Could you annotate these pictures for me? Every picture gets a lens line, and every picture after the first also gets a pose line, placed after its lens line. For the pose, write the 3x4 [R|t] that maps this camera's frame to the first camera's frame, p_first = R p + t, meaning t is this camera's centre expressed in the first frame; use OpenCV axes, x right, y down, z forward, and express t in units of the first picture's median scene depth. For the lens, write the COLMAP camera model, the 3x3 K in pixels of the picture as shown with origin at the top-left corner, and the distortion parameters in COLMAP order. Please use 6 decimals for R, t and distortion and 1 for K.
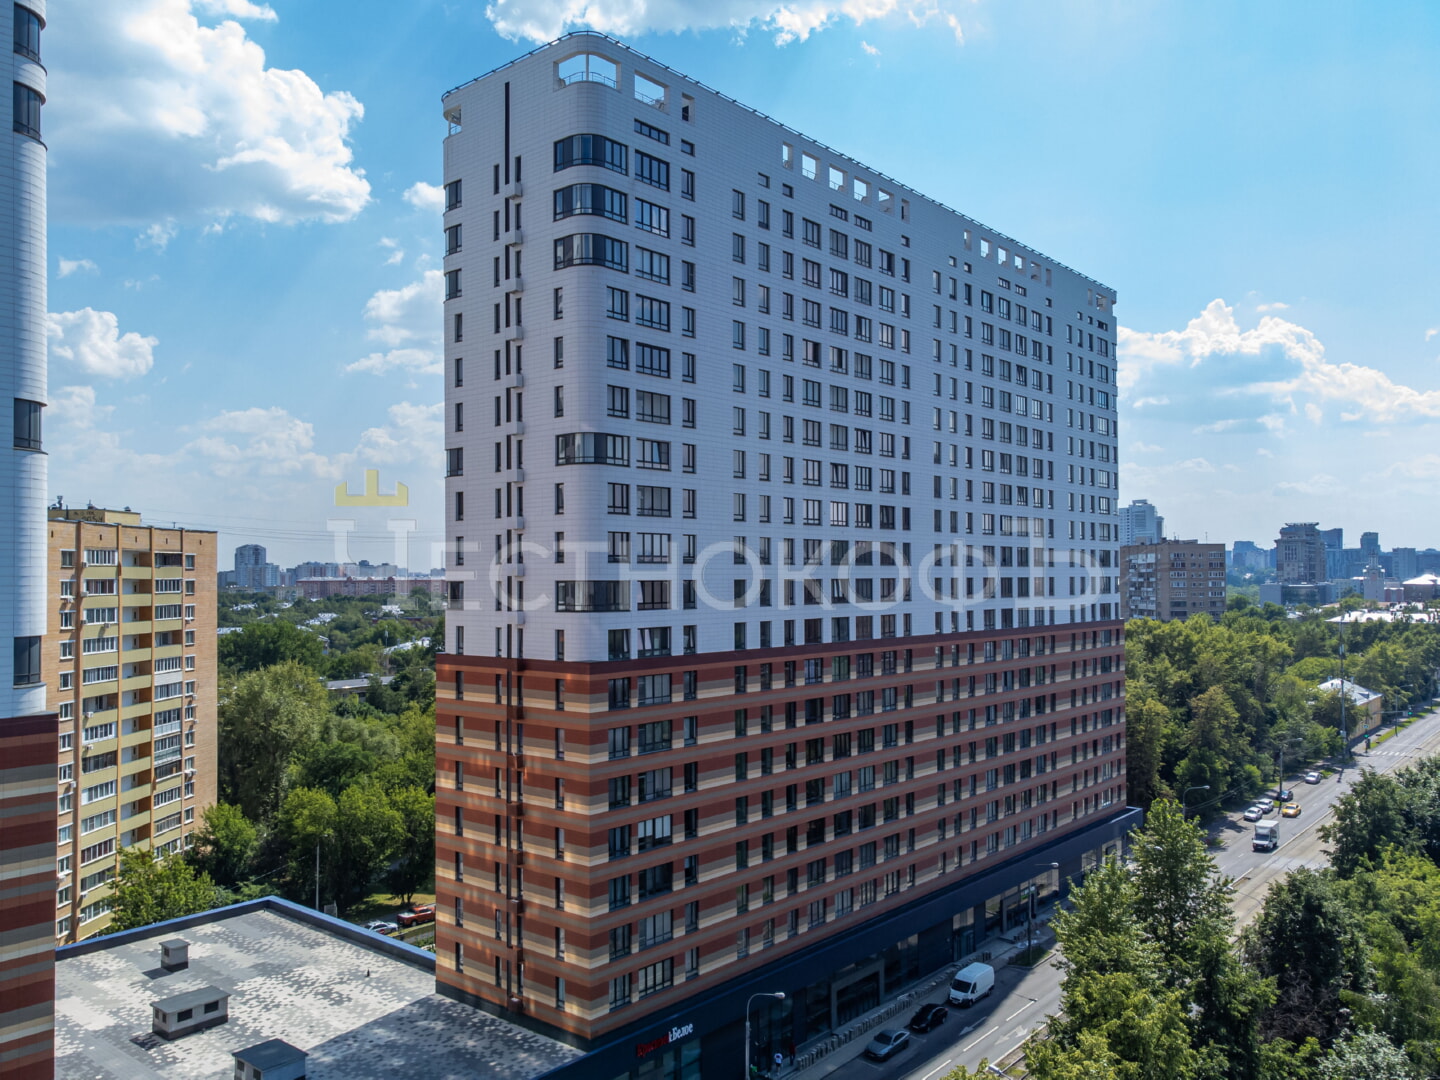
lens RADIAL K [[1103.5, 0, 726.9], [0, 1103.5, 547.9], [0, 0, 1]] dist [-0.003948, 0.016581]
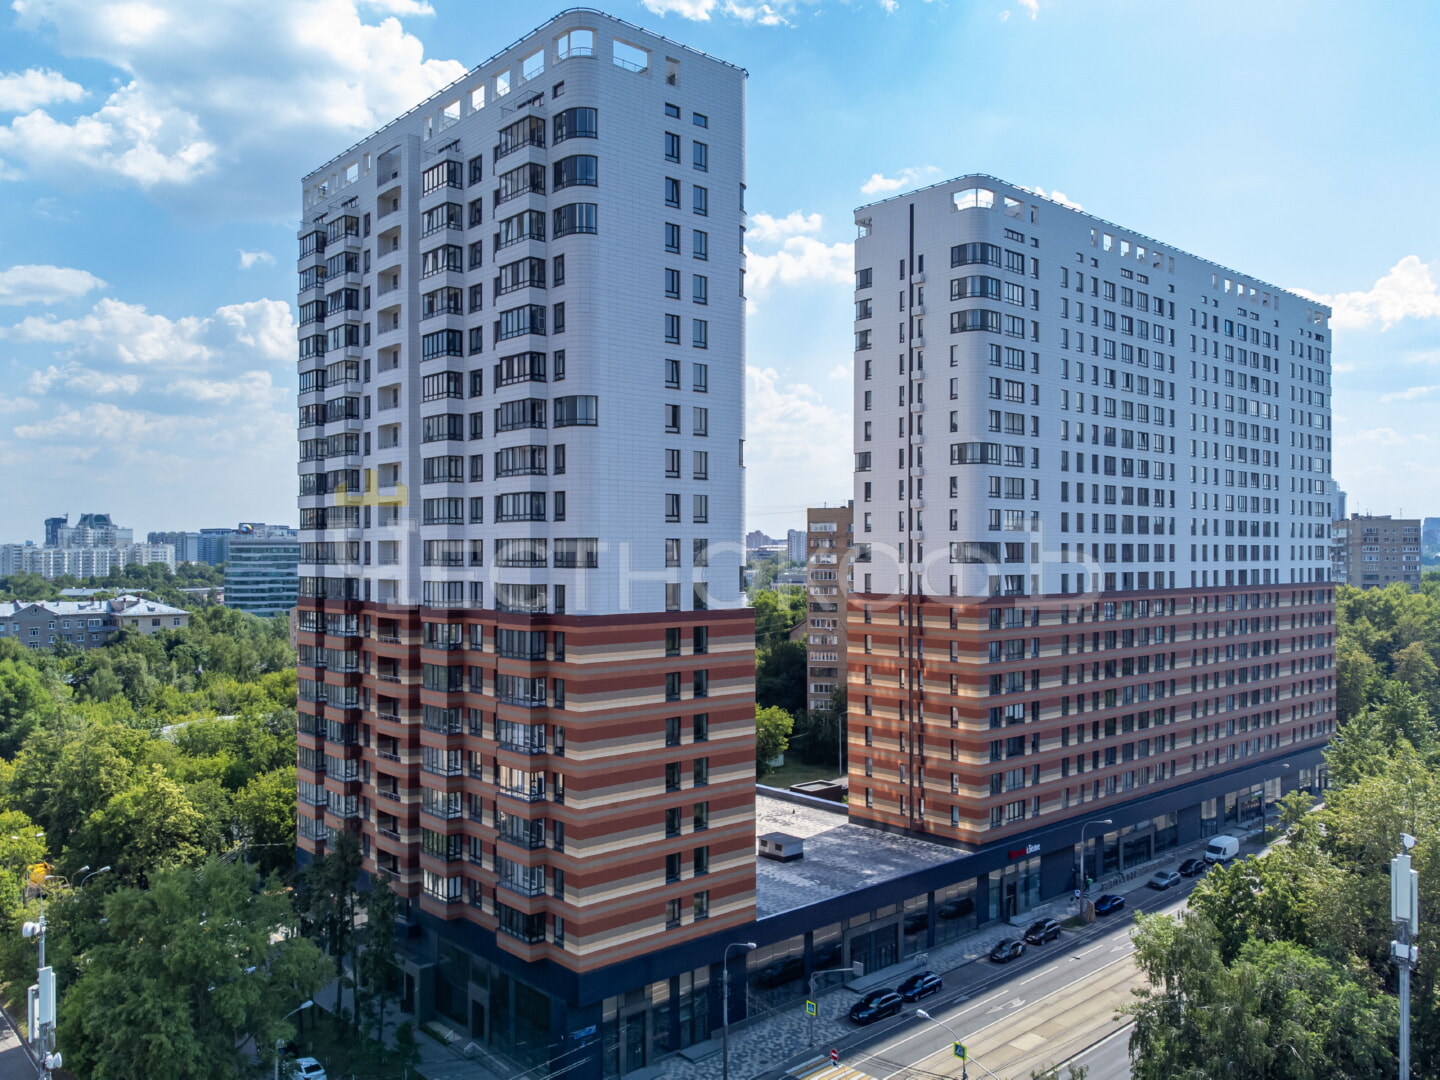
lens RADIAL K [[1103.5, 0, 714.7], [0, 1103.5, 535.7], [0, 0, 1]] dist [-0.003948, 0.016581]
pose [[0.990438, 0.005017, -0.137870, -0.222552], [-0.003405, 0.999923, 0.011925, 0.003917], [0.137920, -0.011341, 0.990378, -0.437235]]
